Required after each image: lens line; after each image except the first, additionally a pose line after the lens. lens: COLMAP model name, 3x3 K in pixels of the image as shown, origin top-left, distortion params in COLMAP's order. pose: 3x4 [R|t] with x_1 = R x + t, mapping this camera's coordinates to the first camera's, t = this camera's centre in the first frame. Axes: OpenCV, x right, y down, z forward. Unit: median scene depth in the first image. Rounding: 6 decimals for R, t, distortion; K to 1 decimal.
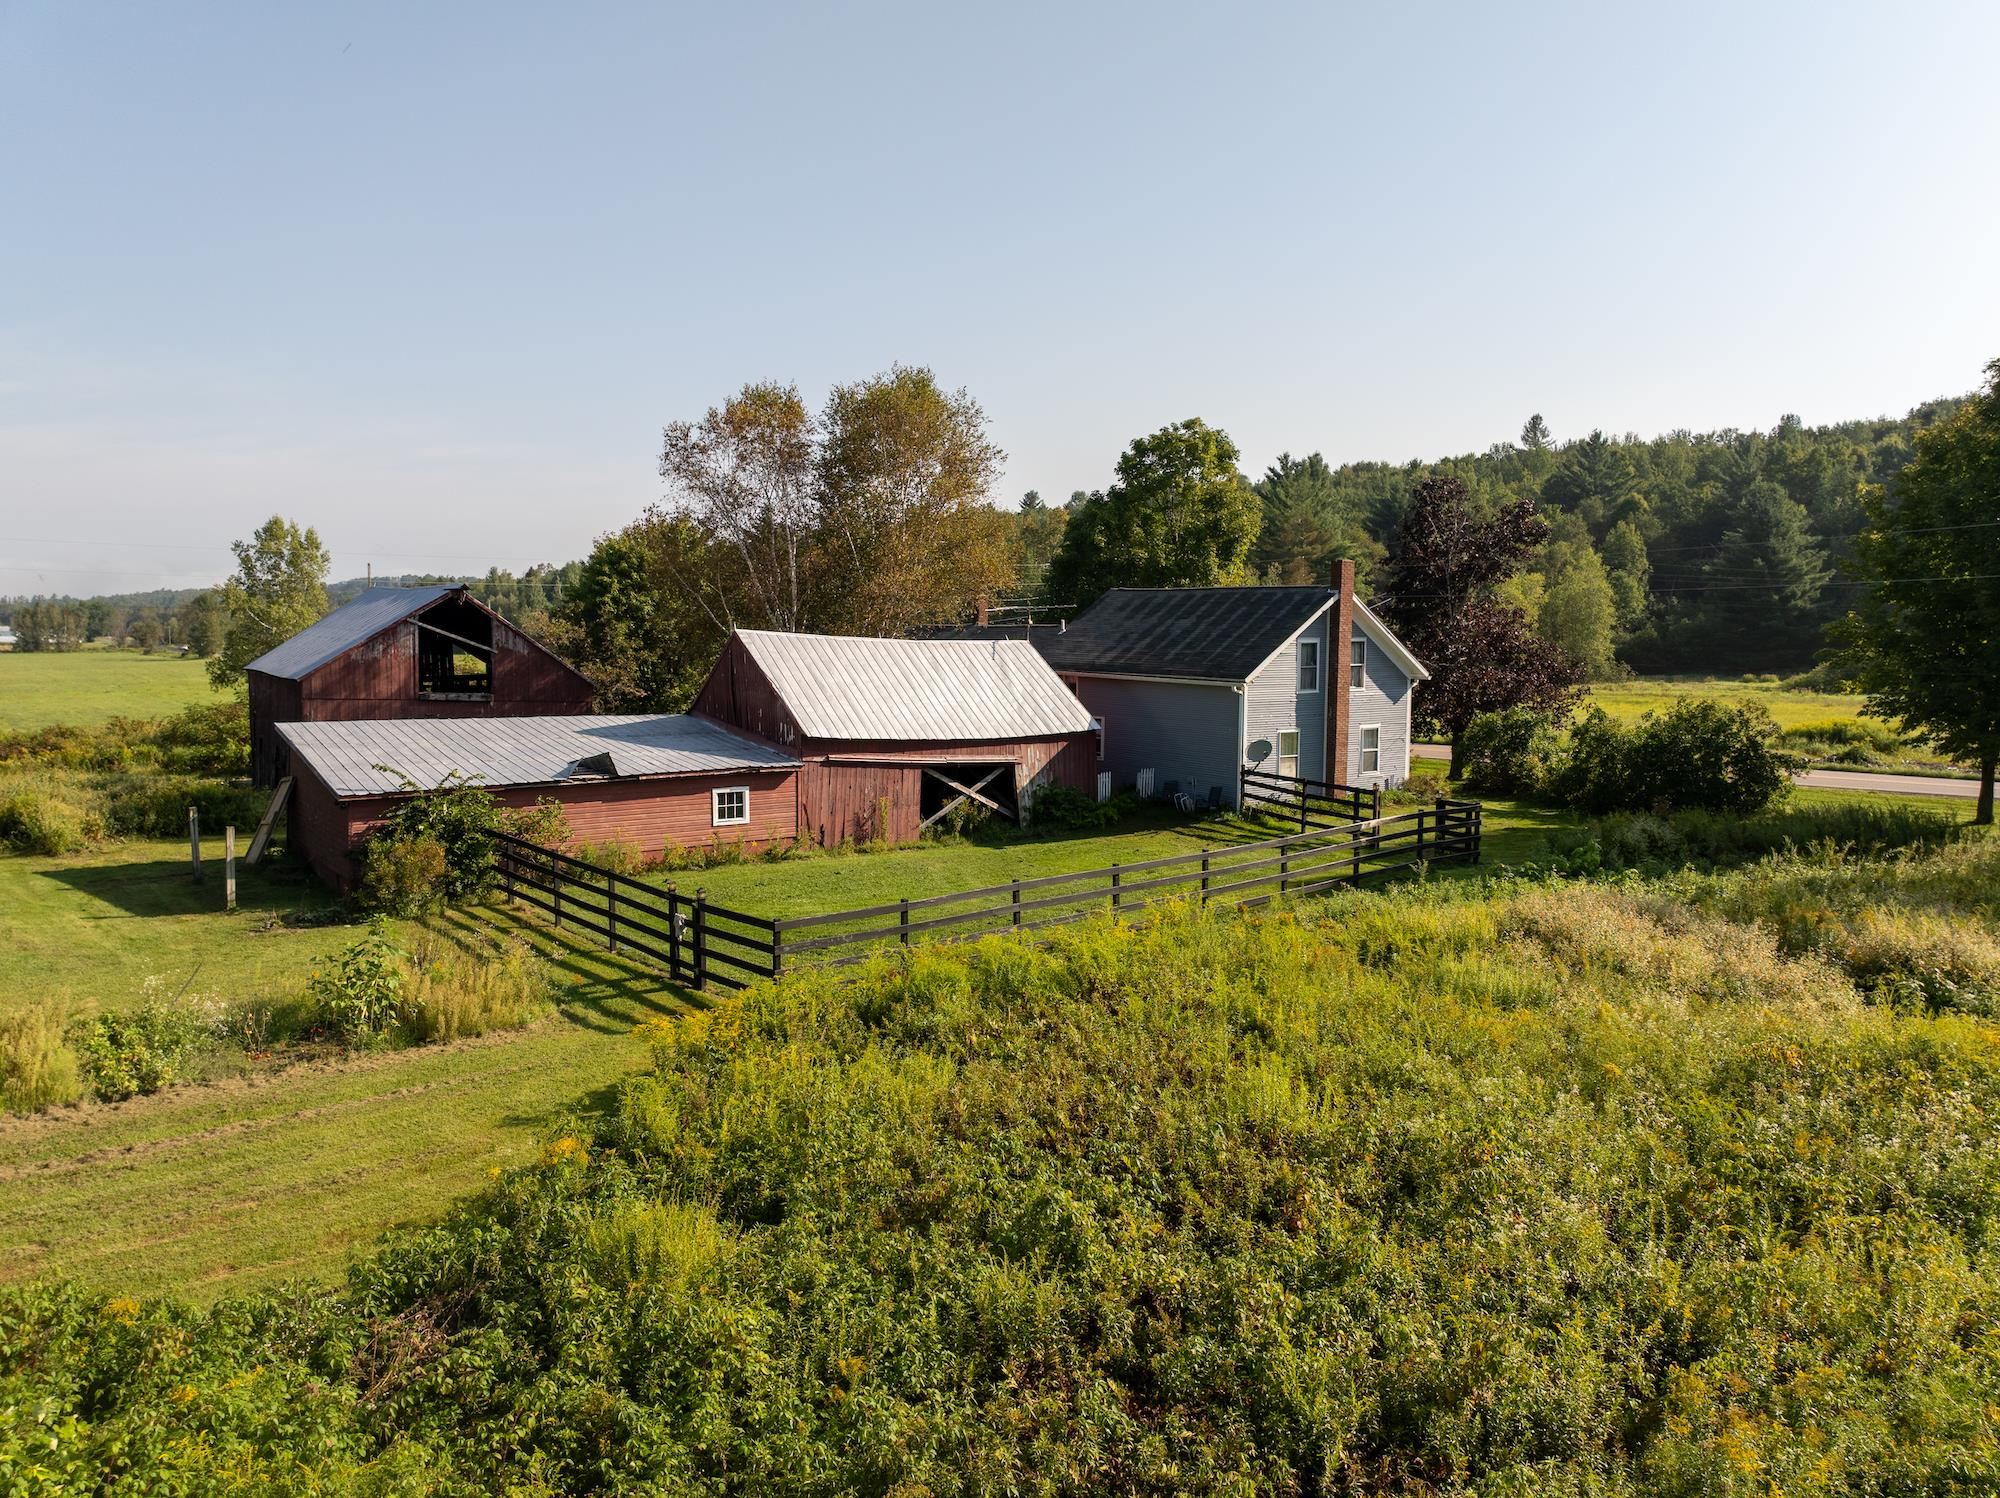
lens RADIAL K [[1381.8, 0, 1001.2], [0, 1381.8, 748.7], [0, 0, 1]] dist [-0.049372, 0.011220]
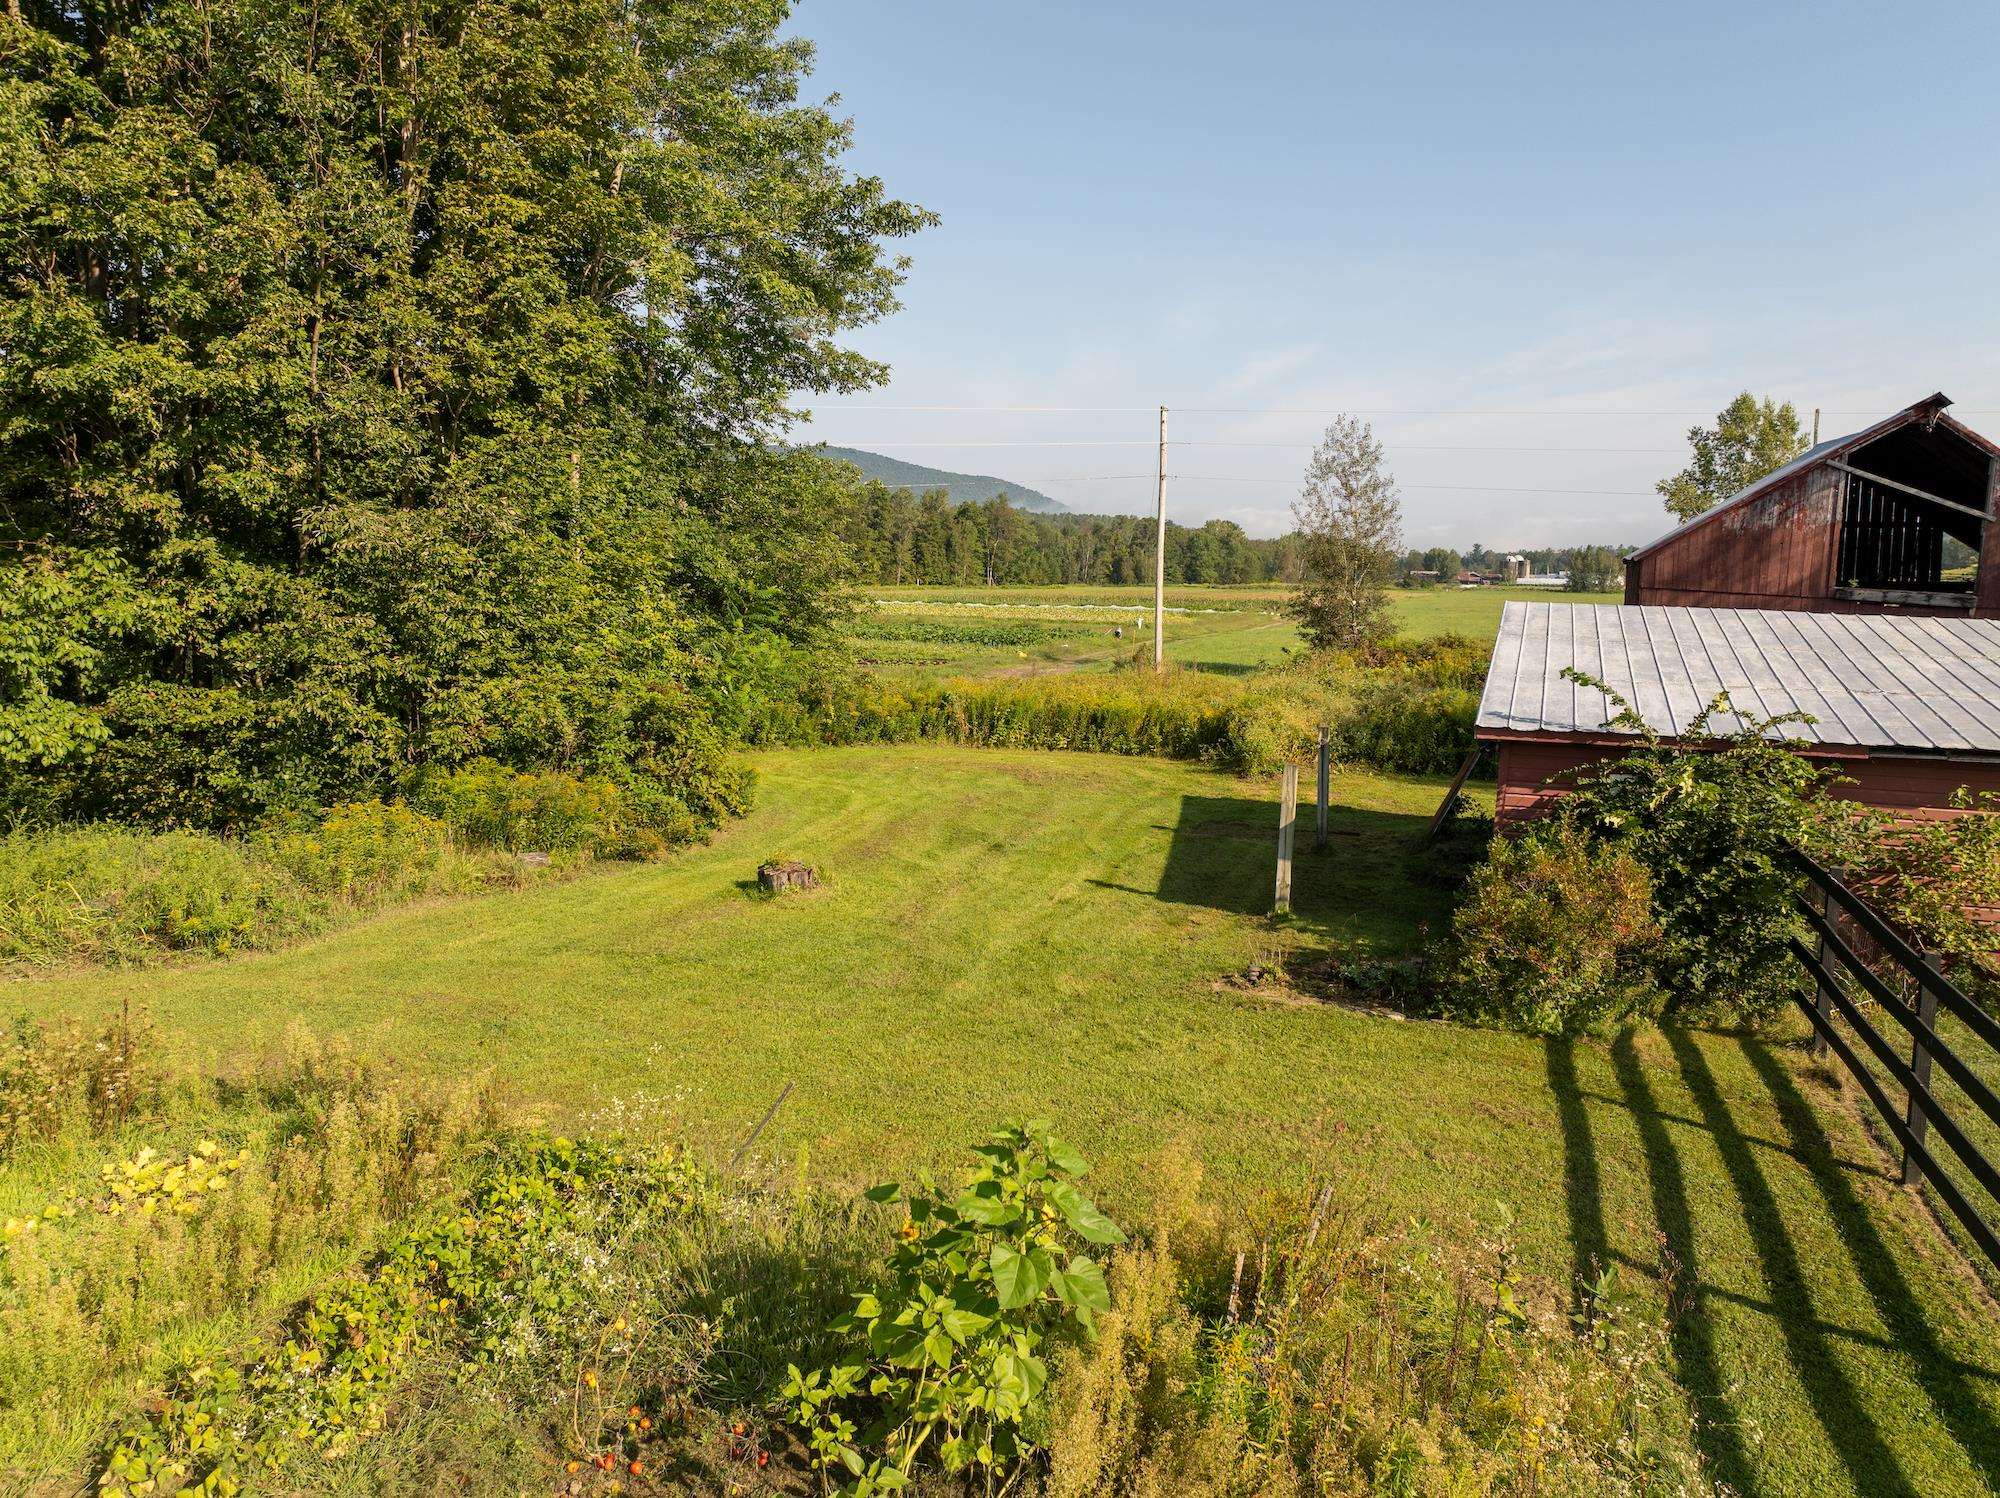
lens RADIAL K [[1381.8, 0, 1003.7], [0, 1381.8, 746.0], [0, 0, 1]] dist [-0.049372, 0.011220]
pose [[0.514985, 0.110930, -0.849991, -0.158406], [-0.082957, 0.993386, 0.079382, 0.016266], [0.853176, 0.029632, 0.520781, 0.593700]]
